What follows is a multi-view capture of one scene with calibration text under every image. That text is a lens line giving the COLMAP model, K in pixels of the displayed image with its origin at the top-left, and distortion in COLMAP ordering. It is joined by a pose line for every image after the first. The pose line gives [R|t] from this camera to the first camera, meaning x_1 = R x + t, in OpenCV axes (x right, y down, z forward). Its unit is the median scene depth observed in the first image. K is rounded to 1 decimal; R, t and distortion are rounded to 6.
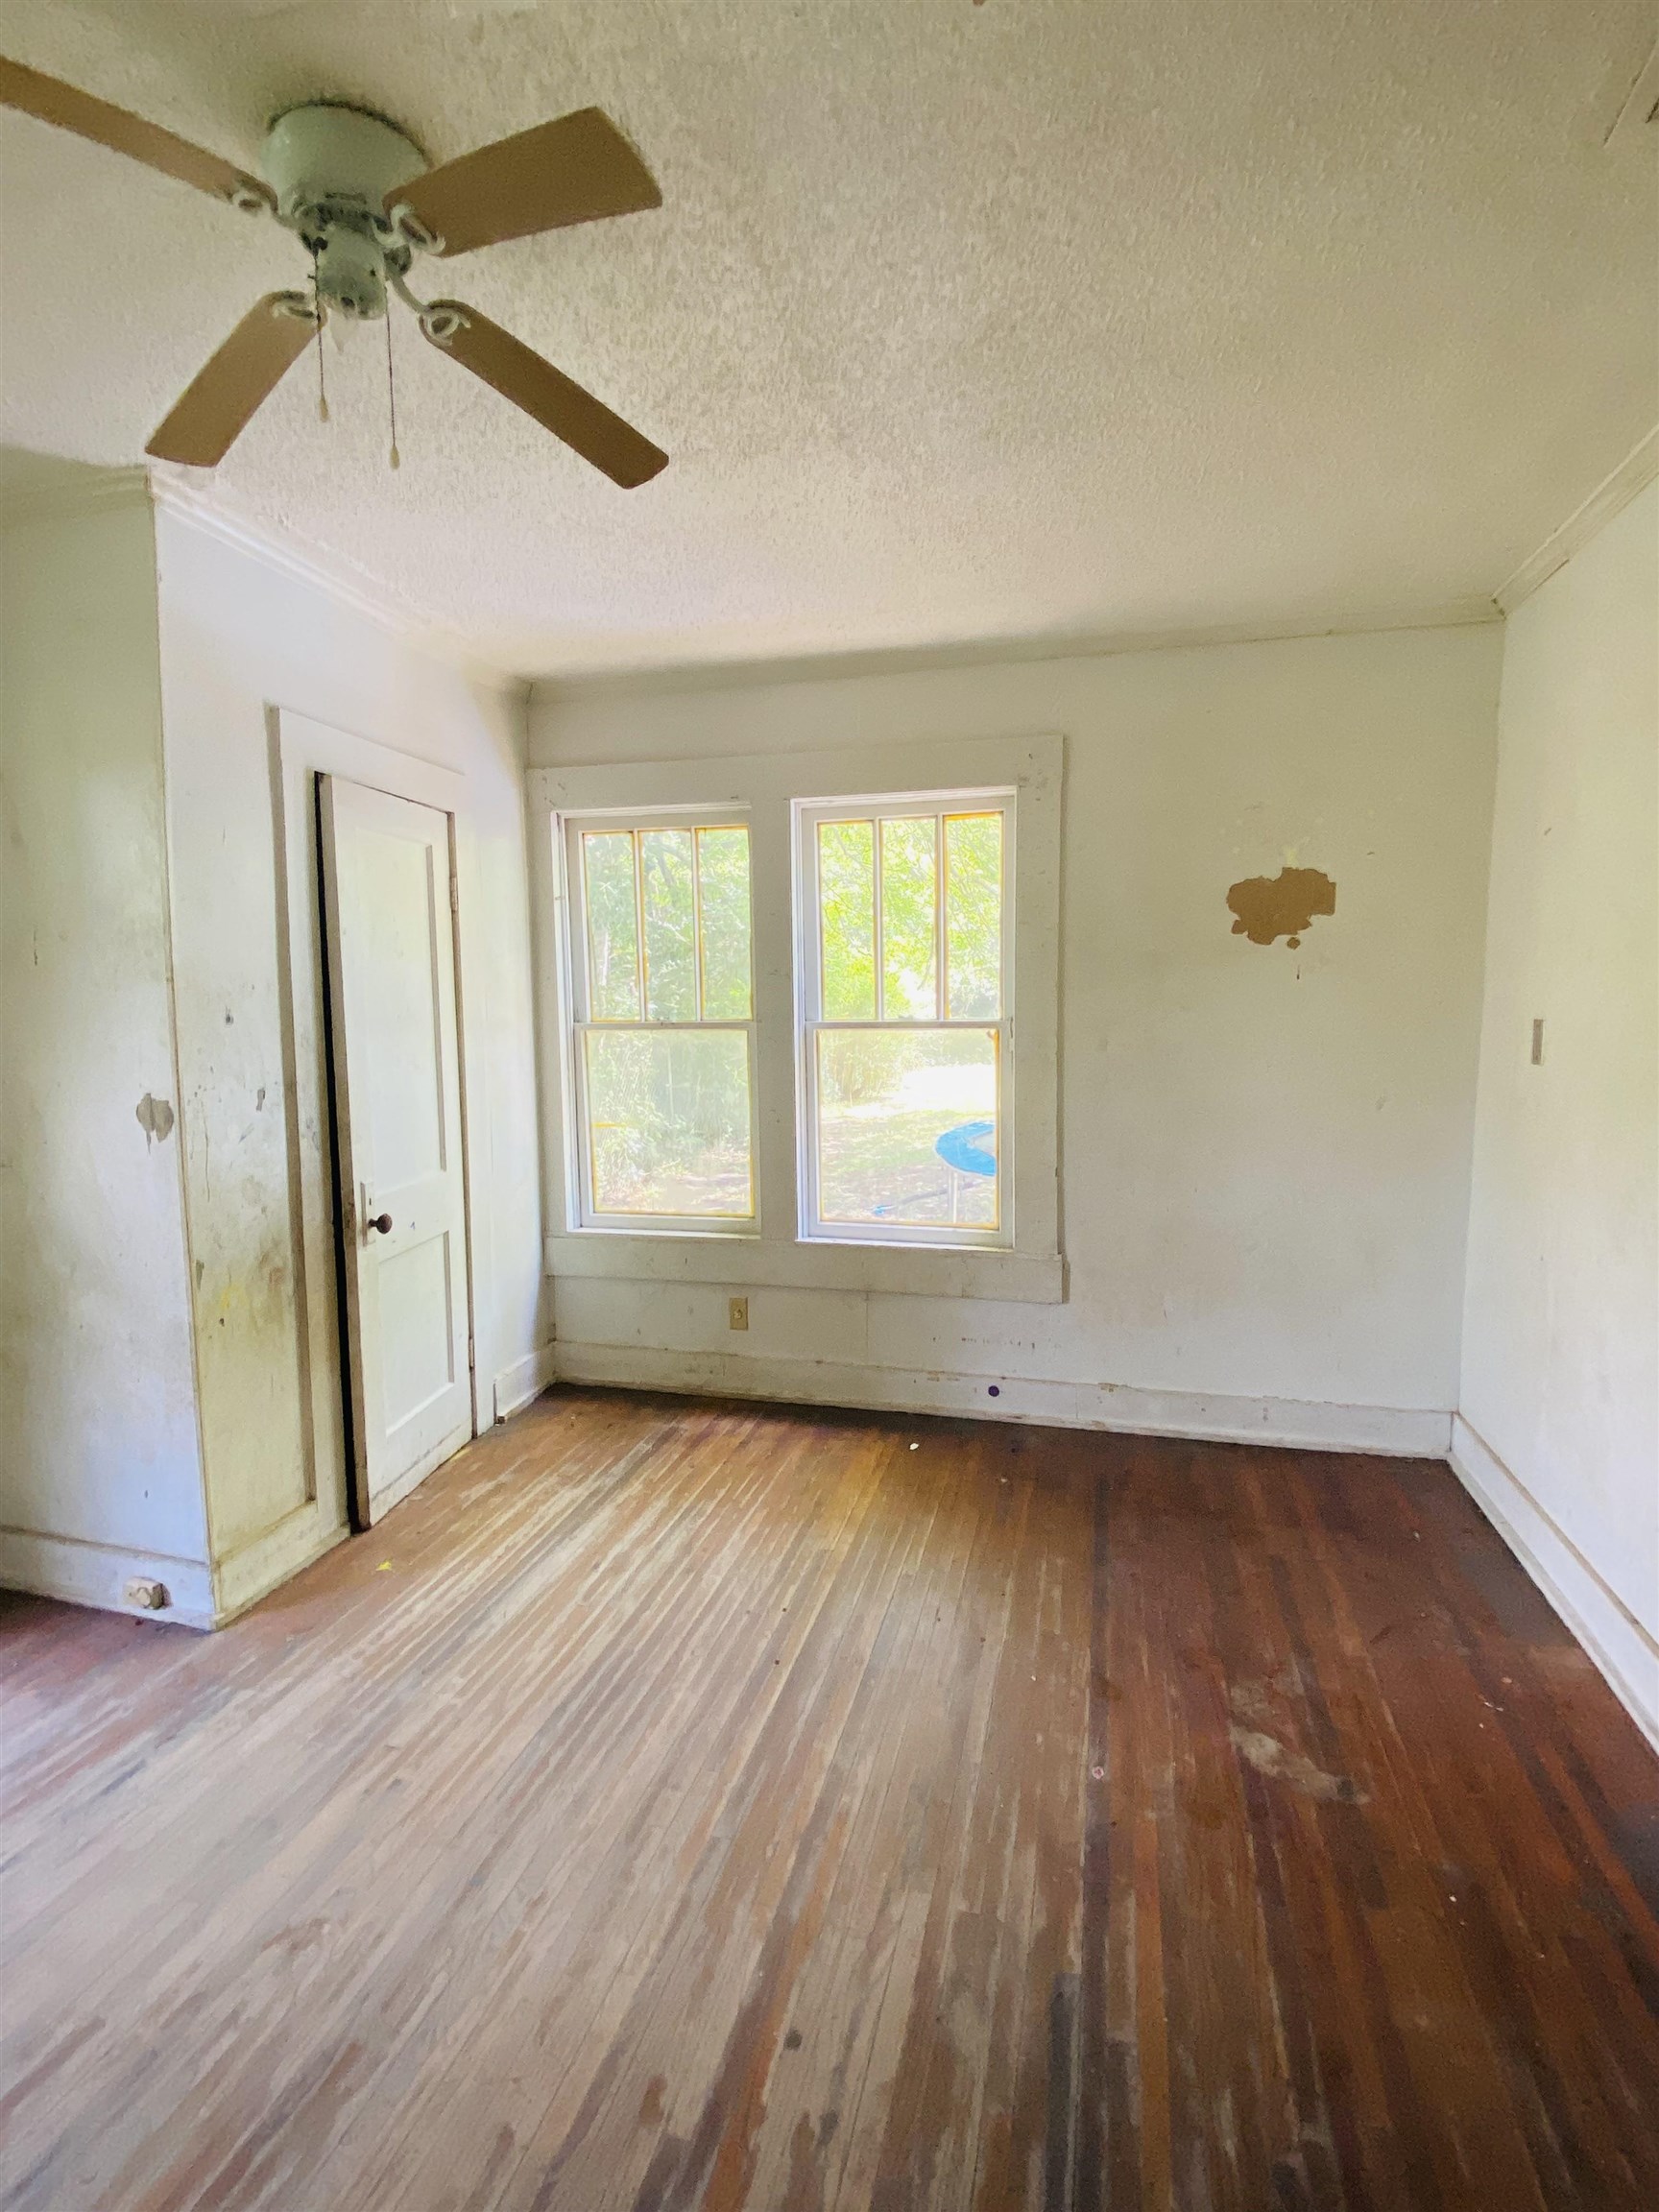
lens RADIAL K [[1058.9, 0, 832.1], [0, 1058.9, 1096.8], [0, 0, 1]] dist [-0.011031, -0.002880]
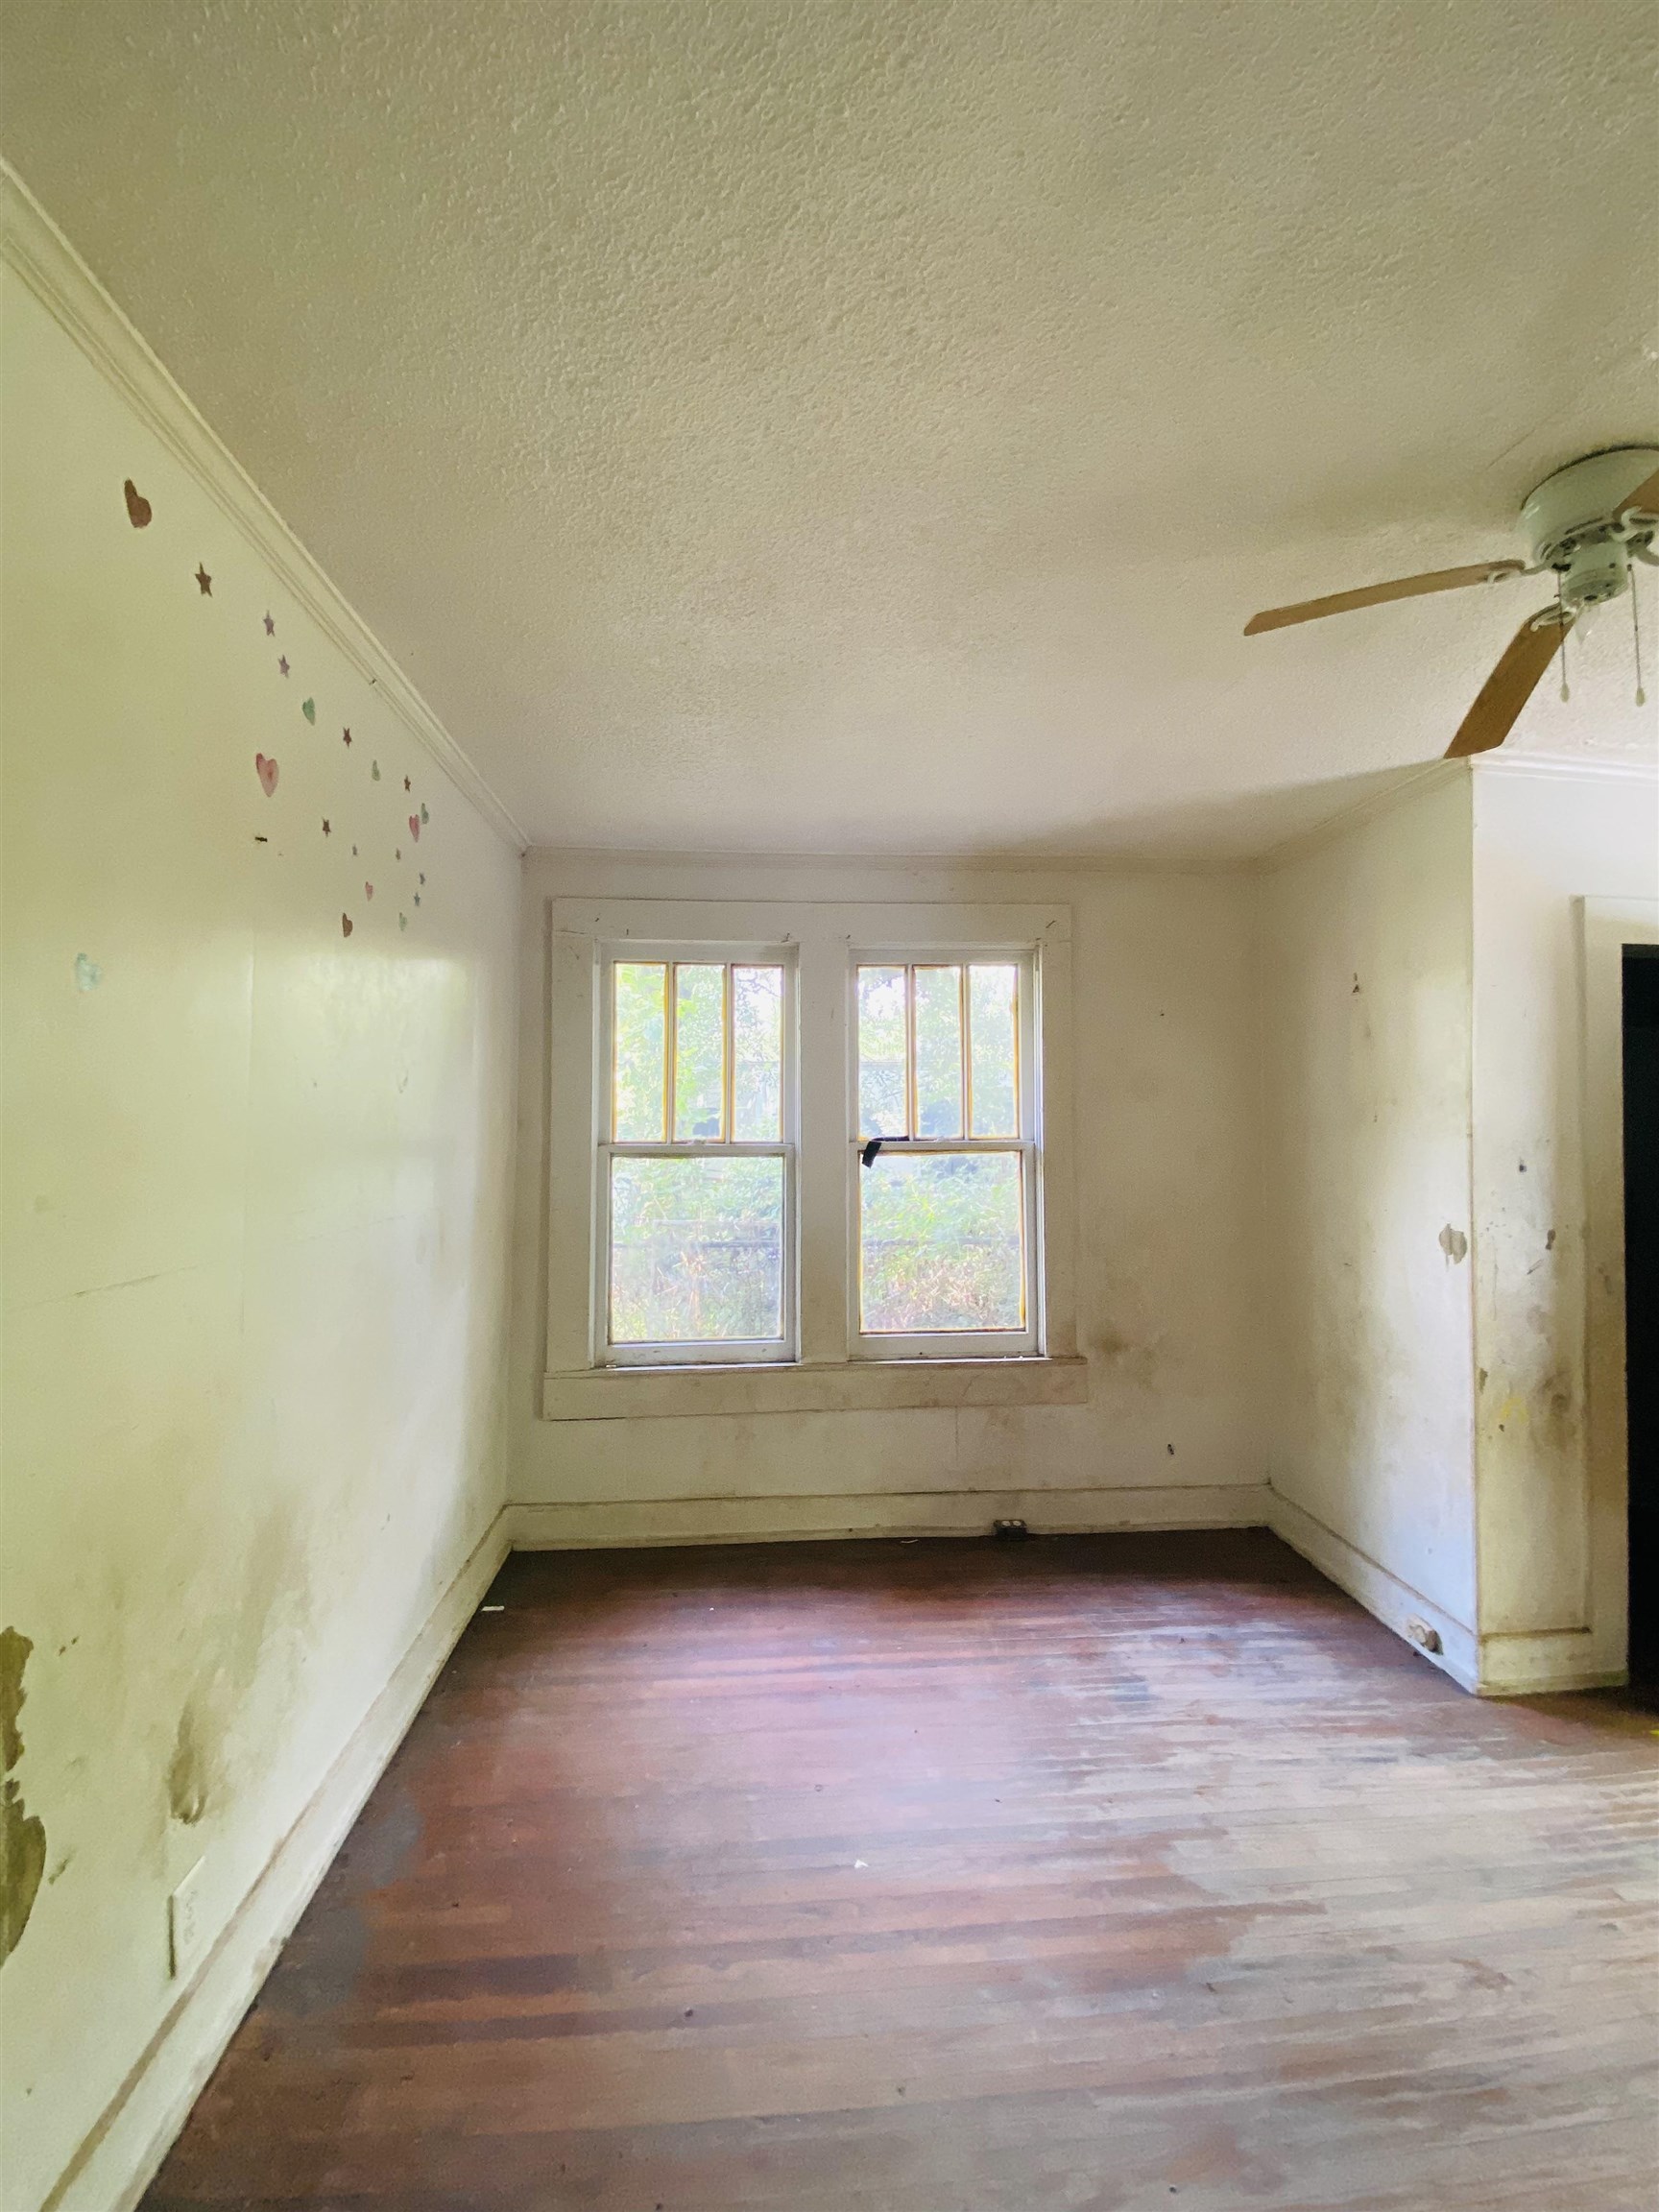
lens RADIAL K [[891.2, 0, 831.4], [0, 891.2, 1102.4], [0, 0, 1]] dist [-0.001191, -0.001621]
pose [[0.332055, -0.023624, -0.942964, 0.130492], [-0.098592, 0.993341, -0.059604, -0.013886], [0.938093, 0.112760, 0.327515, -0.066870]]
